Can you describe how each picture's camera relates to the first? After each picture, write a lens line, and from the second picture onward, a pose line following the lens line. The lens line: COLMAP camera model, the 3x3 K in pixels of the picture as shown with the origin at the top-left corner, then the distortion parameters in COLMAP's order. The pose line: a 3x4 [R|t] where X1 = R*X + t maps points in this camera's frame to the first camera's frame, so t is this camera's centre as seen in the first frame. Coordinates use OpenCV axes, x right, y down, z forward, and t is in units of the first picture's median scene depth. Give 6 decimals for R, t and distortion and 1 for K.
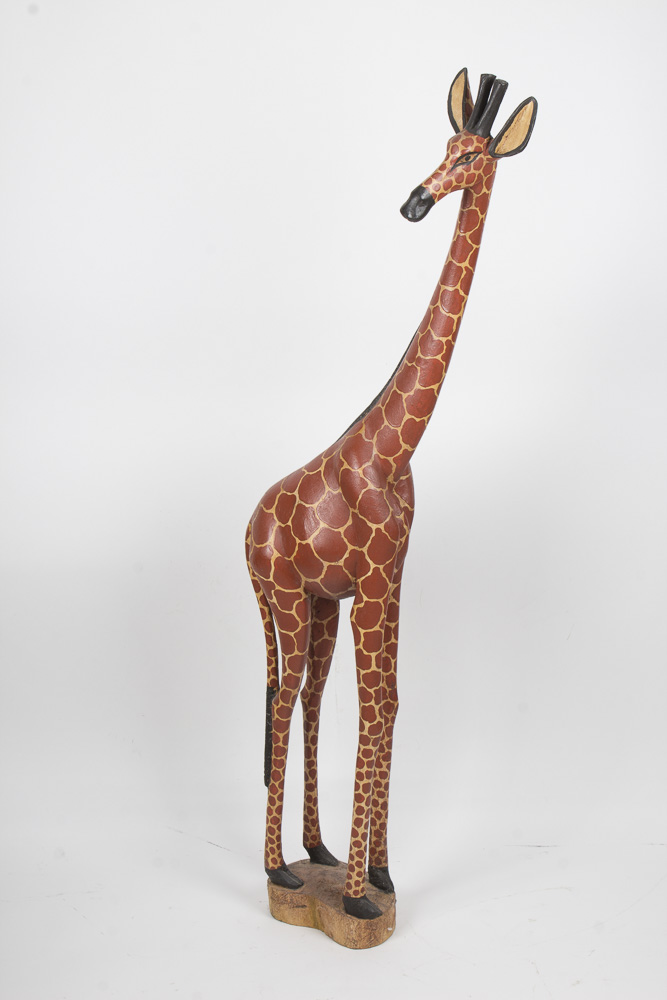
lens RADIAL K [[2212.3, 0, 330.3], [0, 2212.3, 498.3], [0, 0, 1]] dist [0.096841, 0.000000]
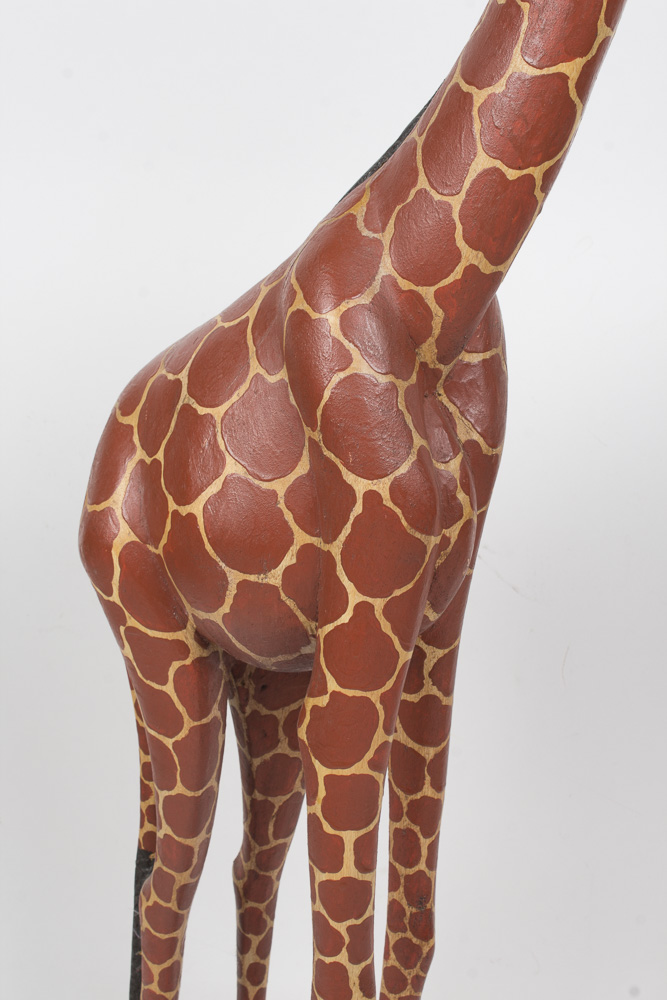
lens RADIAL K [[1644.7, 0, 338.5], [0, 1644.7, 501.0], [0, 0, 1]] dist [0.001175, 0.000000]
pose [[0.974419, 0.104658, -0.198882, 0.064879], [-0.101980, 0.994504, 0.023689, 0.009127], [0.200268, -0.002801, 0.979737, 0.721199]]
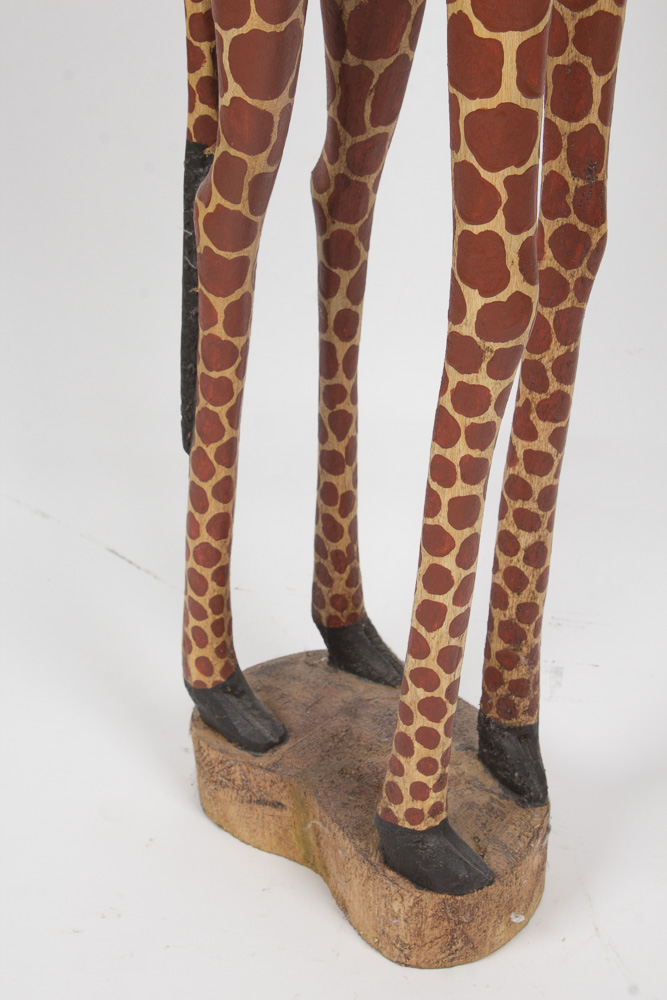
lens RADIAL K [[2077.3, 0, 339.1], [0, 2077.3, 508.4], [0, 0, 1]] dist [0.049508, 0.000000]
pose [[0.982171, 0.109674, -0.152682, 0.042508], [-0.071155, 0.968640, 0.238062, 0.065967], [0.174003, -0.222953, 0.959174, 0.735183]]
